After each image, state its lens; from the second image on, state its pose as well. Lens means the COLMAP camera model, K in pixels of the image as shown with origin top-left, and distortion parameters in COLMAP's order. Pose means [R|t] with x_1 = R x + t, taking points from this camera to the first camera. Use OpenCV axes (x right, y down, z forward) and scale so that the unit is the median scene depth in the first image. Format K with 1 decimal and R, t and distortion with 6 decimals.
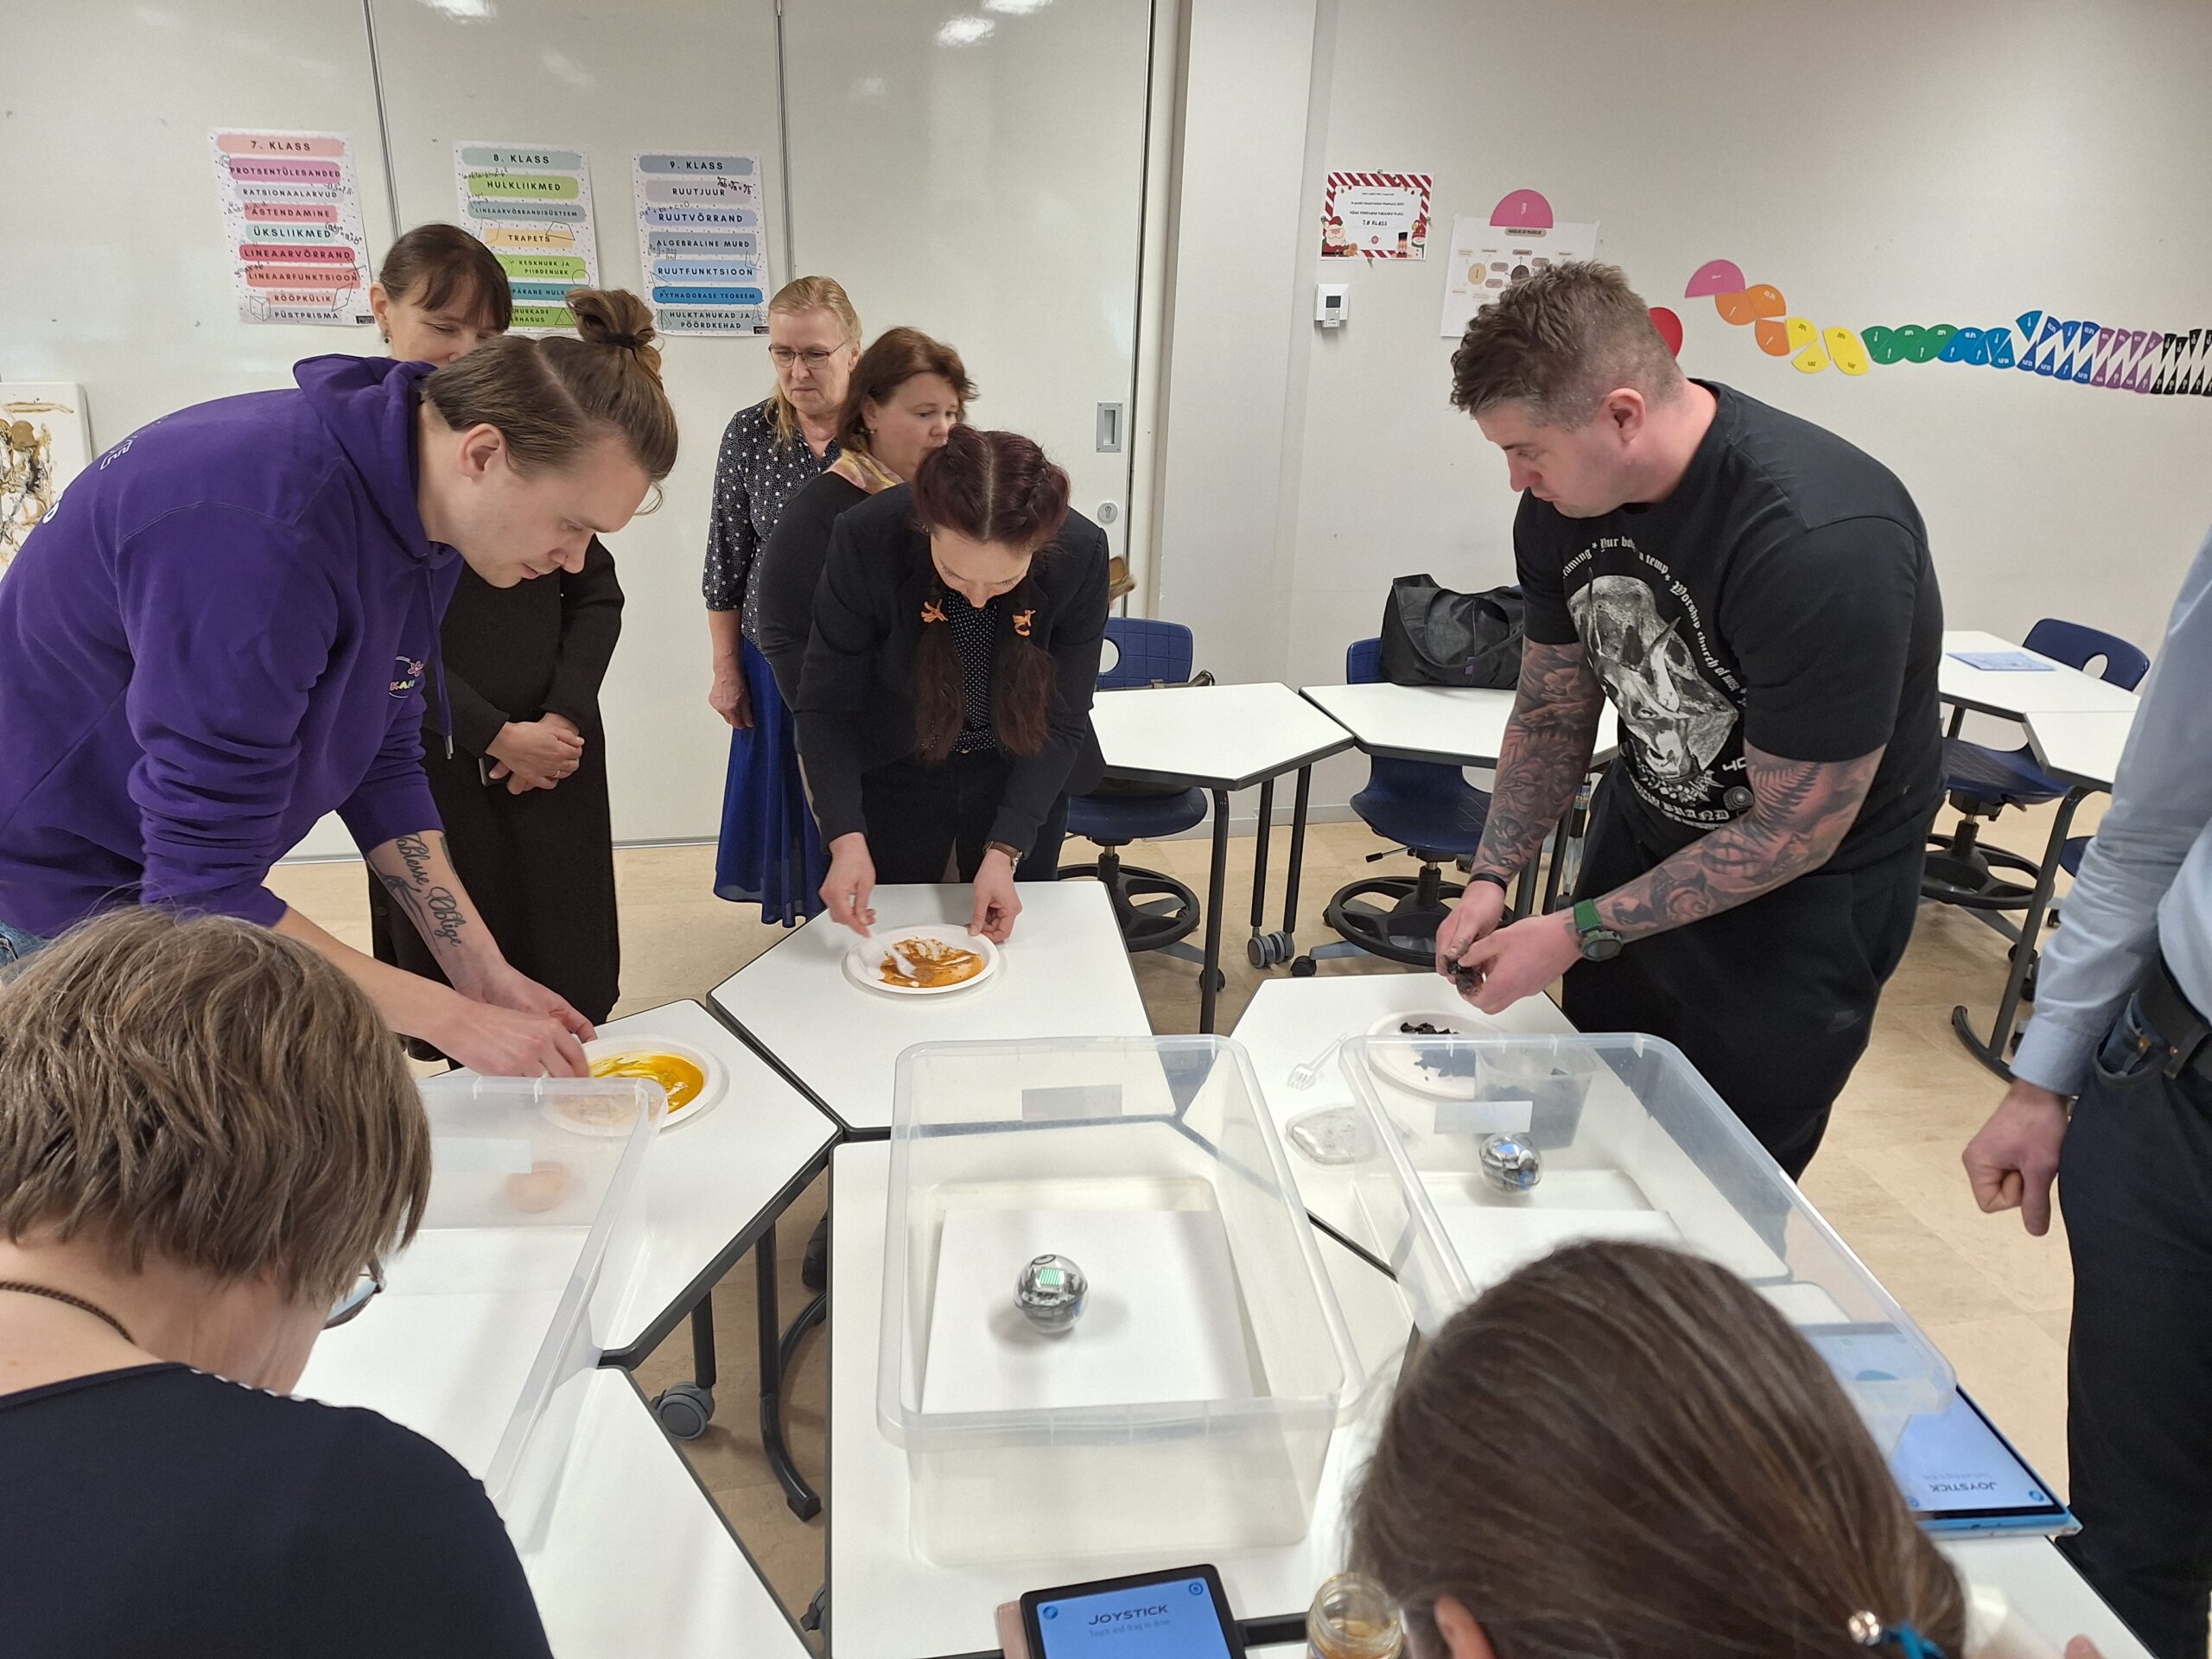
lens RADIAL K [[1457.8, 0, 1106.0], [0, 1457.8, 829.5], [0, 0, 1]] dist [0.049825, -0.002320]
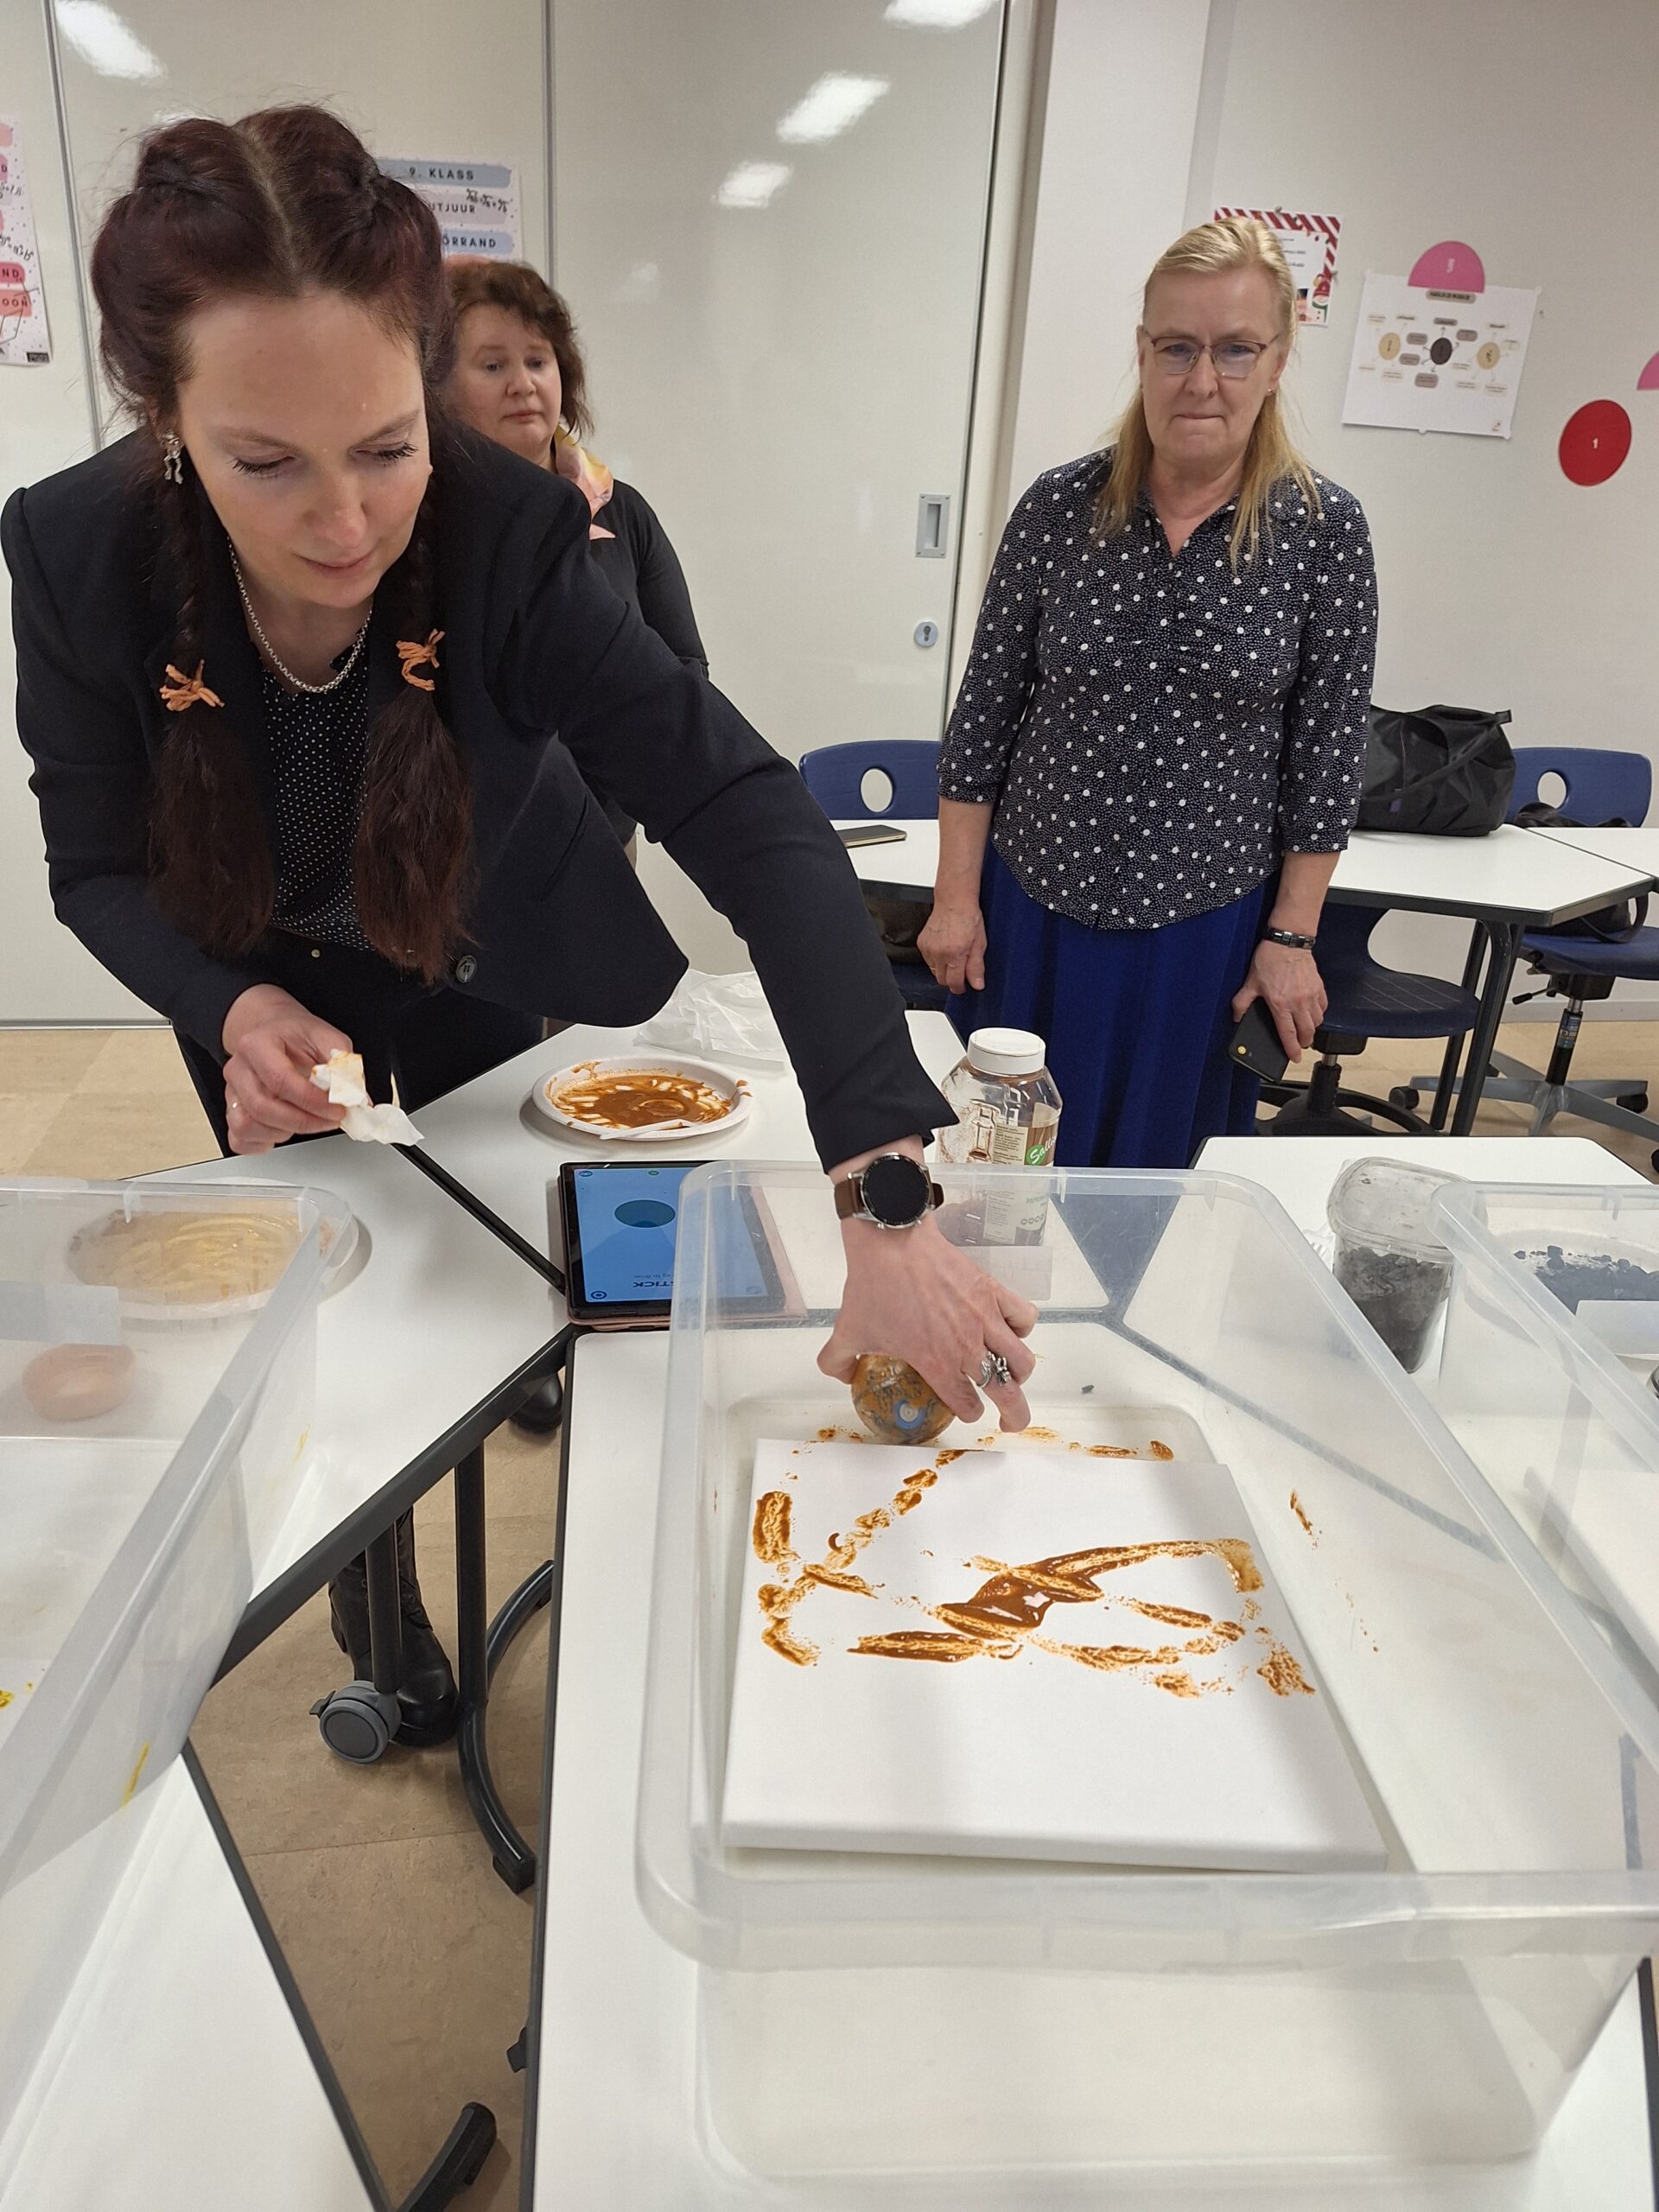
lens RADIAL K [[1488.7, 0, 829.5], [0, 1488.7, 1106.0], [0, 0, 1]] dist [0.002494, 0.003663]
pose [[0.999361, 0.026958, -0.023460, -0.030609], [-0.026945, 0.999637, 0.000853, 0.056825], [0.023475, -0.000220, 0.999724, 0.183625]]
